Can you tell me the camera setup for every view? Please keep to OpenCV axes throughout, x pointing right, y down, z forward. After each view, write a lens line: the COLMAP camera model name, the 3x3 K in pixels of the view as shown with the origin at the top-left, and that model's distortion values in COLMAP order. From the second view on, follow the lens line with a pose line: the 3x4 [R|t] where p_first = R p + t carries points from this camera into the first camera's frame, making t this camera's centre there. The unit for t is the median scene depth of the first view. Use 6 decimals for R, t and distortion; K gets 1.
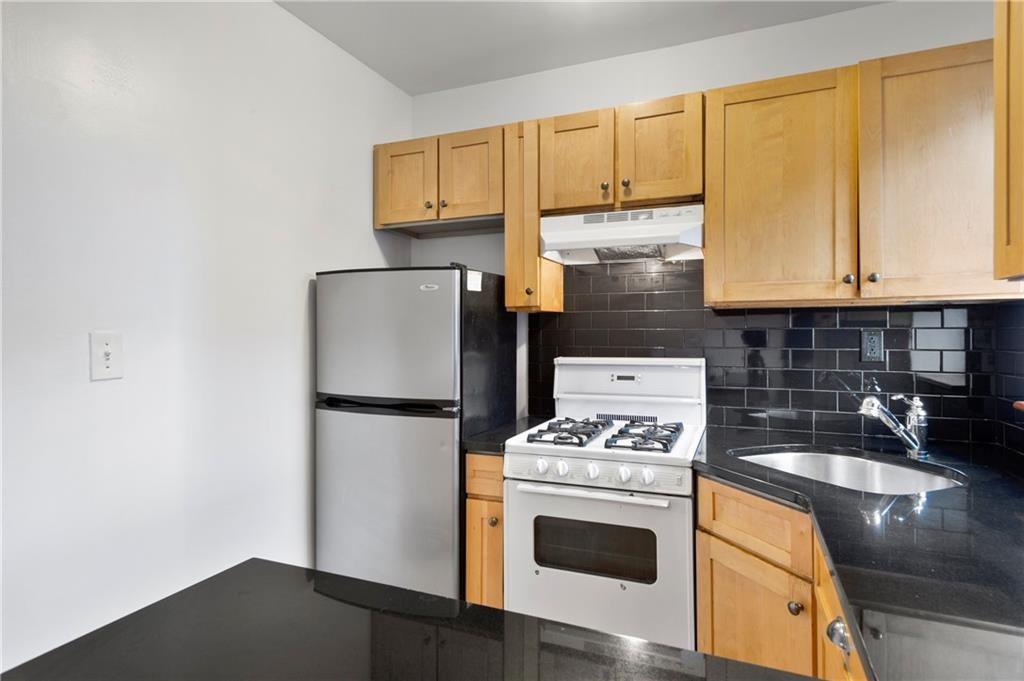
lens RADIAL K [[534.3, 0, 518.4], [0, 534.3, 340.6], [0, 0, 1]] dist [0.016817, 0.000440]
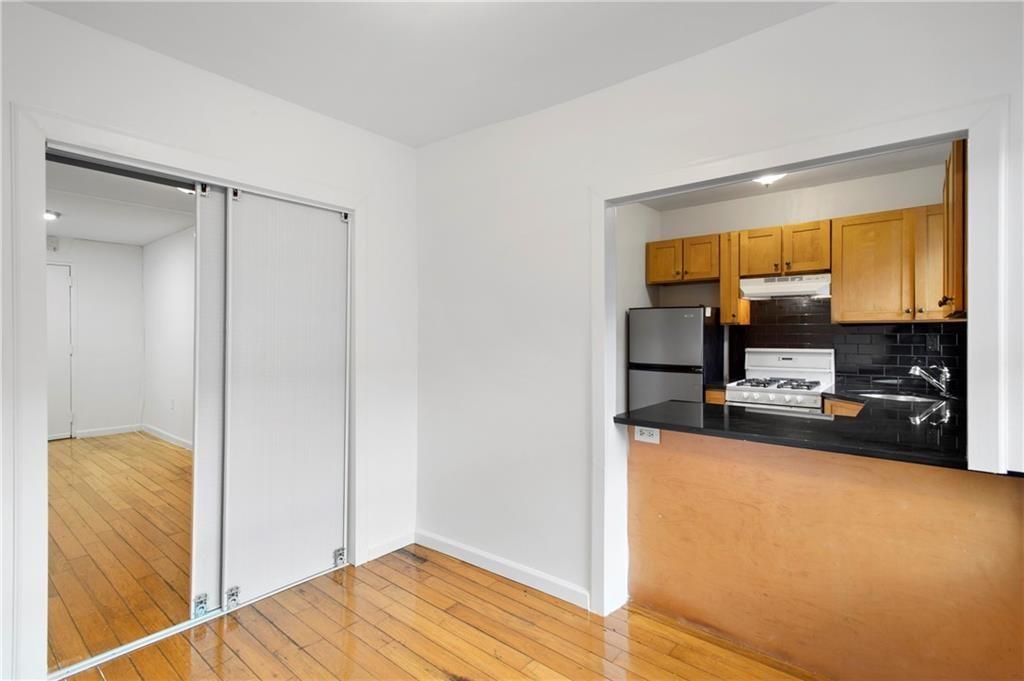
lens RADIAL K [[479.0, 0, 508.3], [0, 479.0, 337.2], [0, 0, 1]] dist [0.007345, -0.000730]
pose [[0.951201, 0.003822, -0.308548, -0.249379], [-0.005198, 0.999980, -0.003638, 0.002807], [0.308528, 0.005064, 0.951202, -1.080490]]
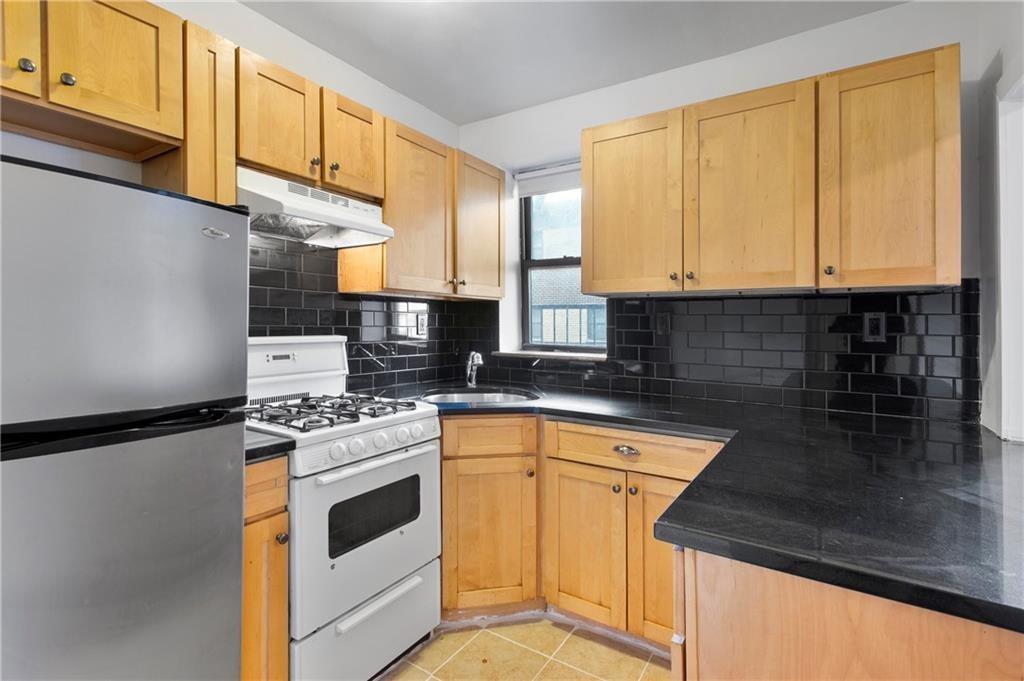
lens RADIAL K [[479.1, 0, 514.1], [0, 479.1, 325.8], [0, 0, 1]] dist [0.000575, -0.000196]
pose [[0.187918, 0.003144, 0.982180, -0.633482], [-0.004562, 0.999987, -0.002329, 0.014785], [-0.982174, -0.004043, 0.187929, 0.473046]]
